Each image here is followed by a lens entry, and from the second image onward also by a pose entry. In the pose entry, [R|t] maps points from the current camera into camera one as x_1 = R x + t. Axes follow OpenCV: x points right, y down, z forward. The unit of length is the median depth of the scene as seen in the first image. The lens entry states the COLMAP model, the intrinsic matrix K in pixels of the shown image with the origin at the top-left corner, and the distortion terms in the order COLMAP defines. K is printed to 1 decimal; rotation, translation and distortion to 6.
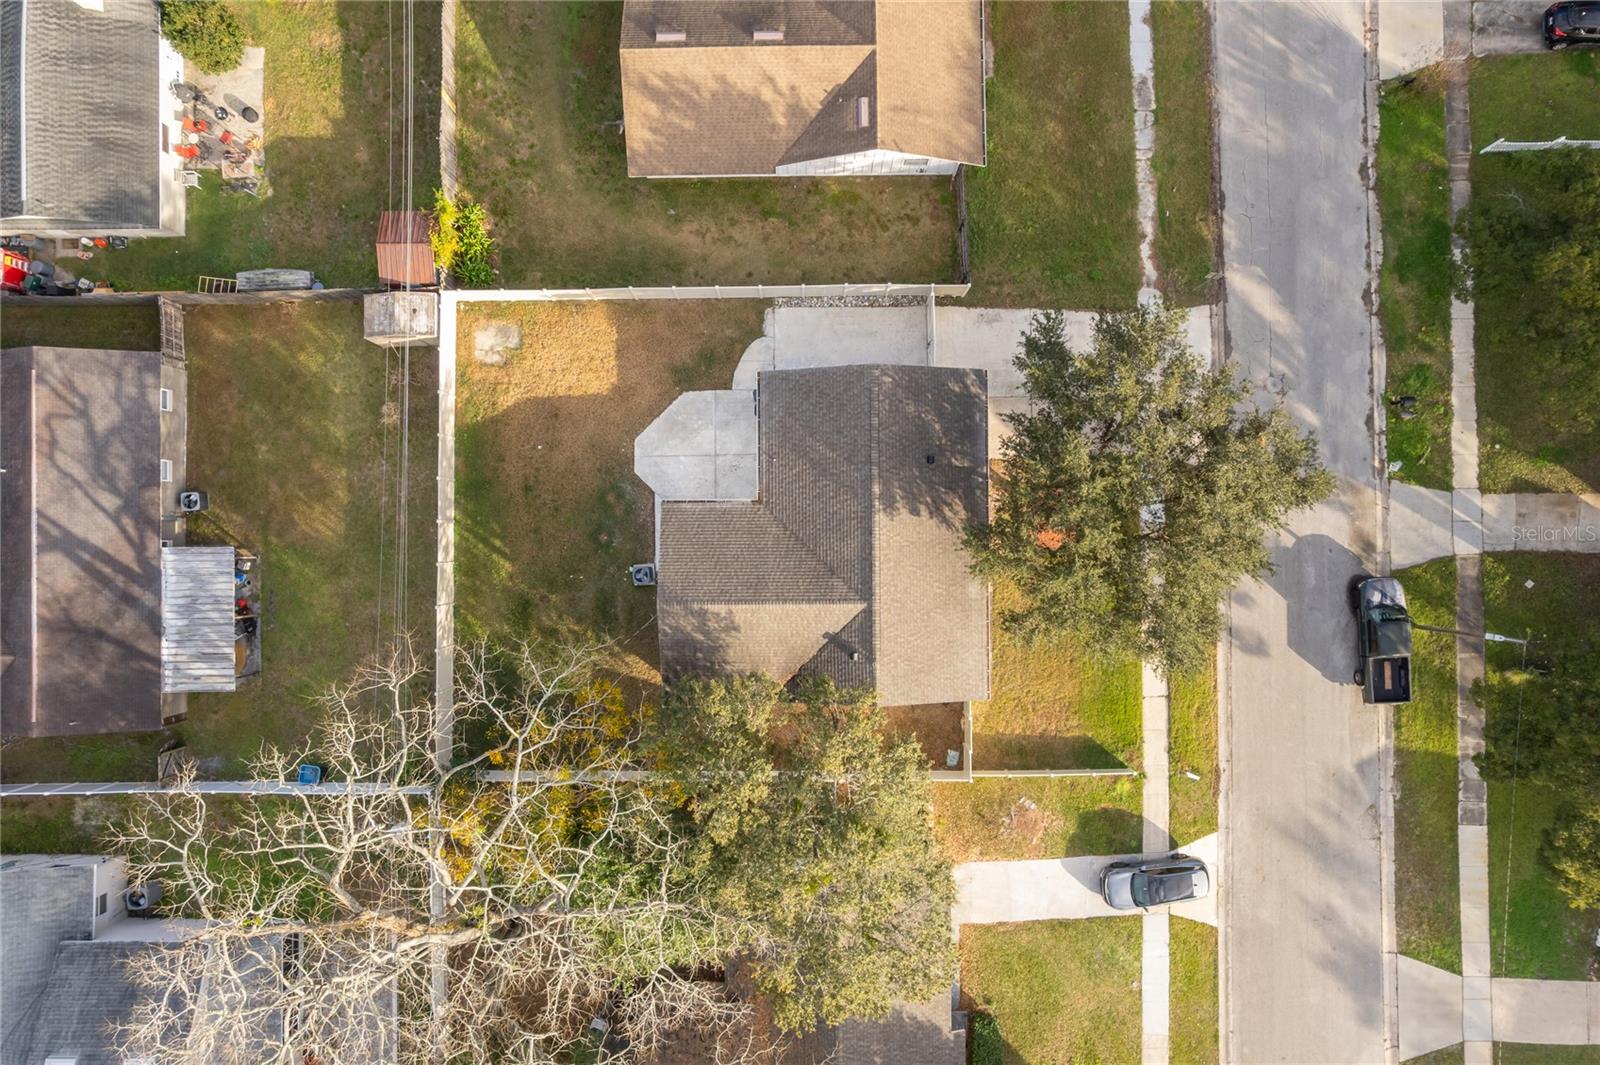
lens RADIAL K [[1111.5, 0, 822.6], [0, 1111.5, 527.4], [0, 0, 1]] dist [-0.060153, 0.079672]
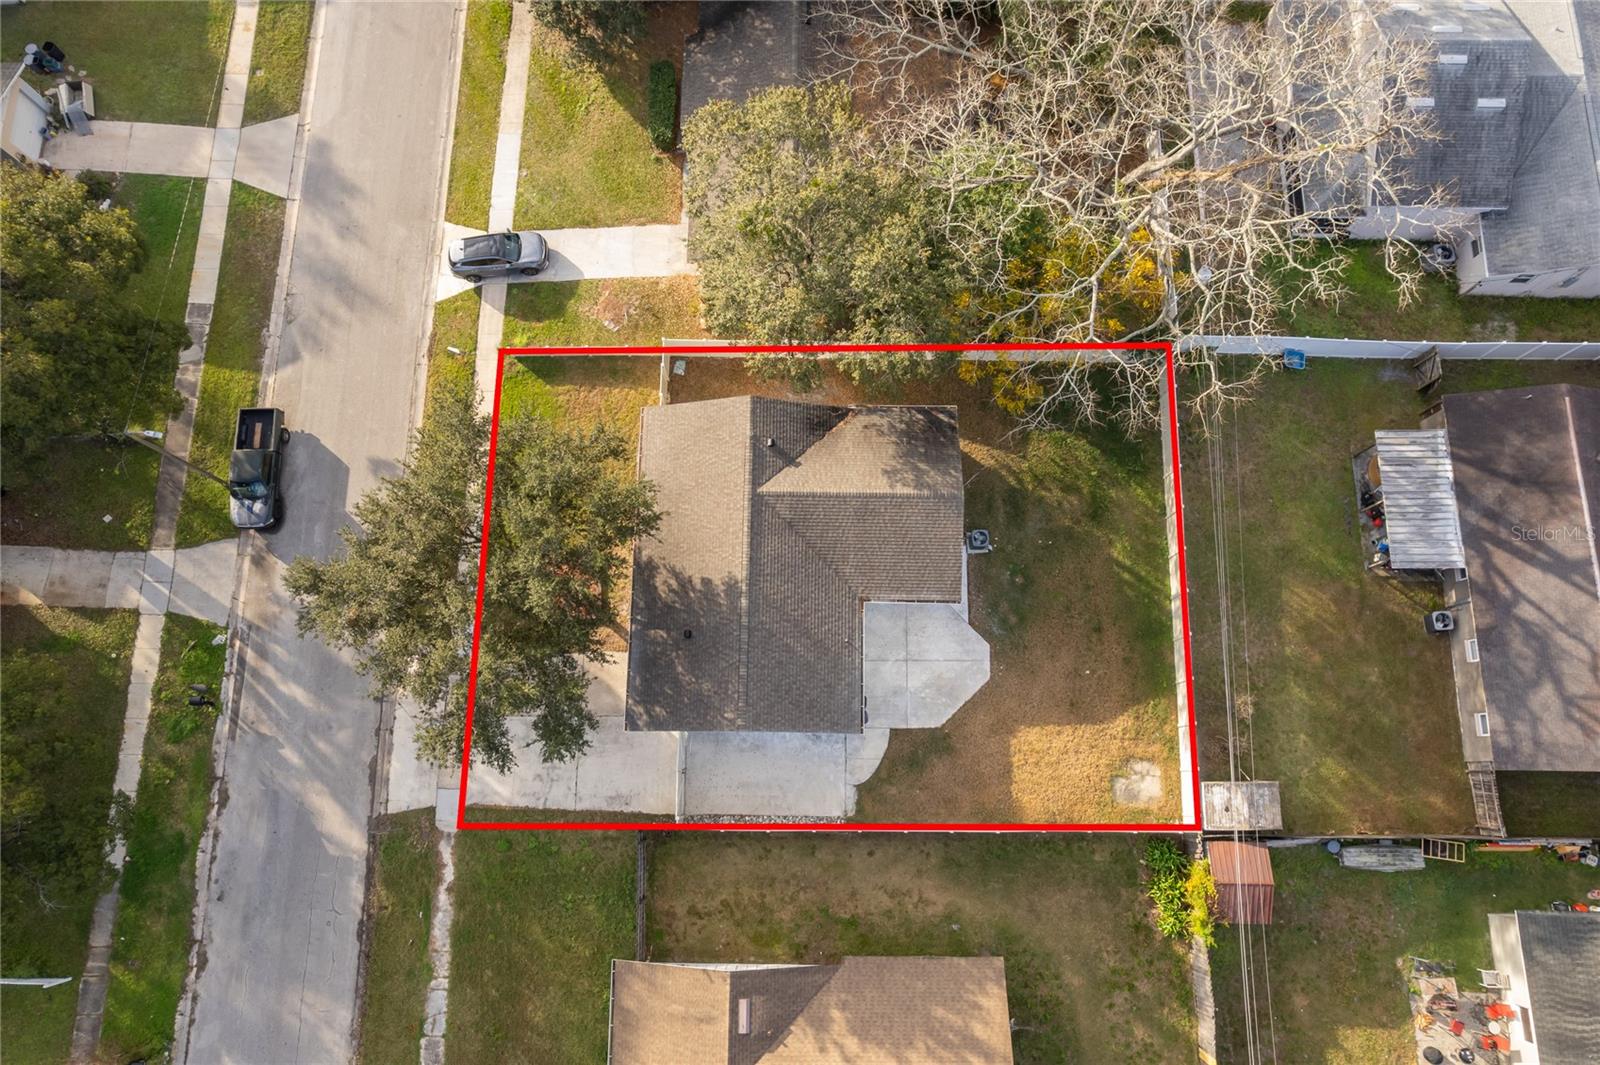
lens RADIAL K [[1111.5, 0, 784.8], [0, 1111.5, 521.7], [0, 0, 1]] dist [-0.060153, 0.079672]
pose [[-0.999626, -0.020831, 0.017736, -0.003807], [0.024675, -0.966457, 0.255639, -0.201178], [0.011816, 0.255981, 0.966610, 0.022519]]
